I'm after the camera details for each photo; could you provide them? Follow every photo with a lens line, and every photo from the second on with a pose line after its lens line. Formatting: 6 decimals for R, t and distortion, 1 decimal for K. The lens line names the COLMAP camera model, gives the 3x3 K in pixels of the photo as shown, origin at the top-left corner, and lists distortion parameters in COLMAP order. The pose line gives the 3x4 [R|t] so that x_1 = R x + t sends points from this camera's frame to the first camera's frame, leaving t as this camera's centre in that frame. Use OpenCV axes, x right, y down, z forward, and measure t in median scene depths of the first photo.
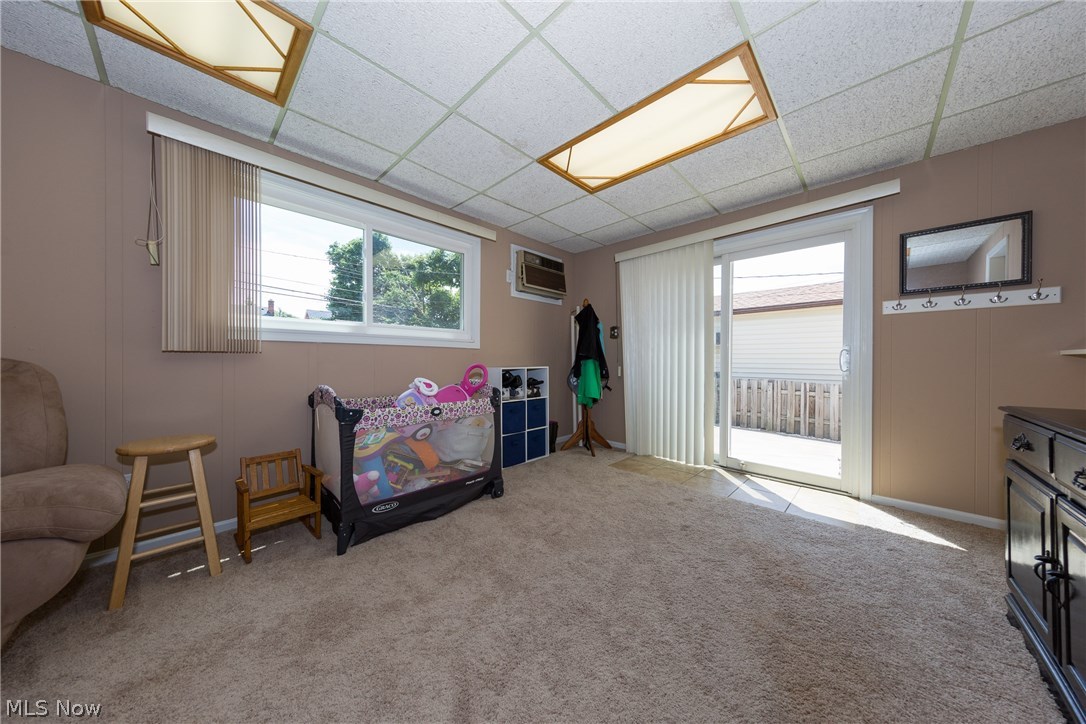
lens RADIAL K [[340.2, 0, 543.0], [0, 340.2, 362.0], [0, 0, 1]] dist [0.000089, 0.000004]
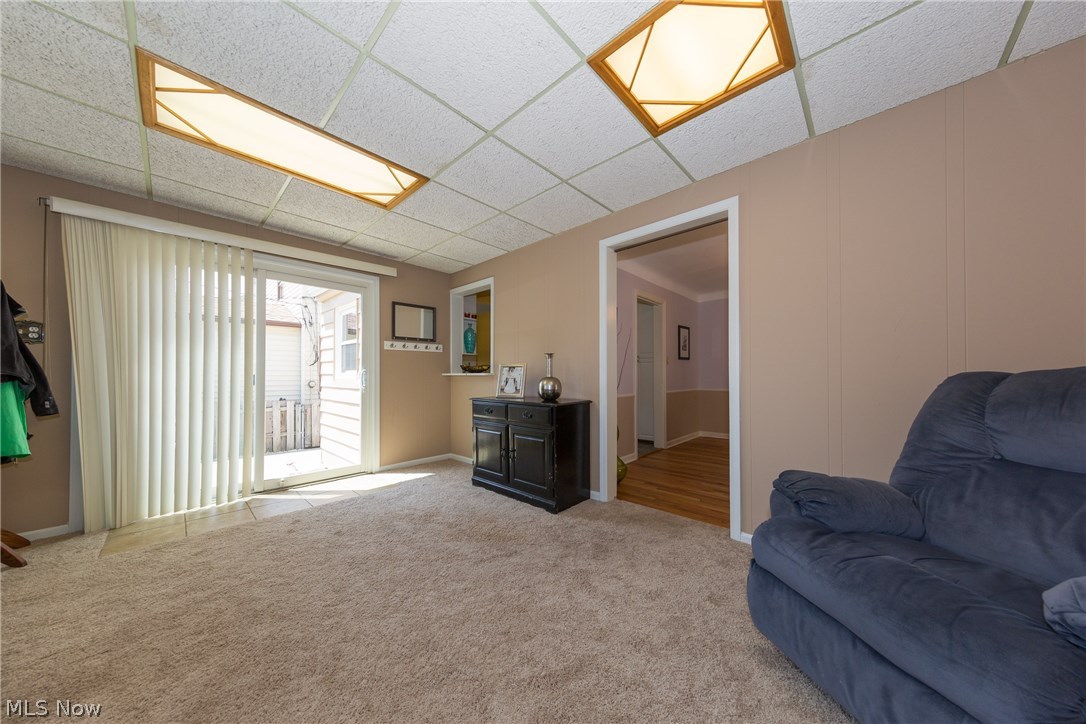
lens RADIAL K [[346.1, 0, 542.5], [0, 346.1, 372.9], [0, 0, 1]] dist [0.000369, 0.000049]
pose [[-0.016466, 0.004047, 0.999856, -0.572527], [0.008670, 0.999955, -0.003905, -0.017780], [-0.999827, 0.008604, -0.016501, 0.284992]]
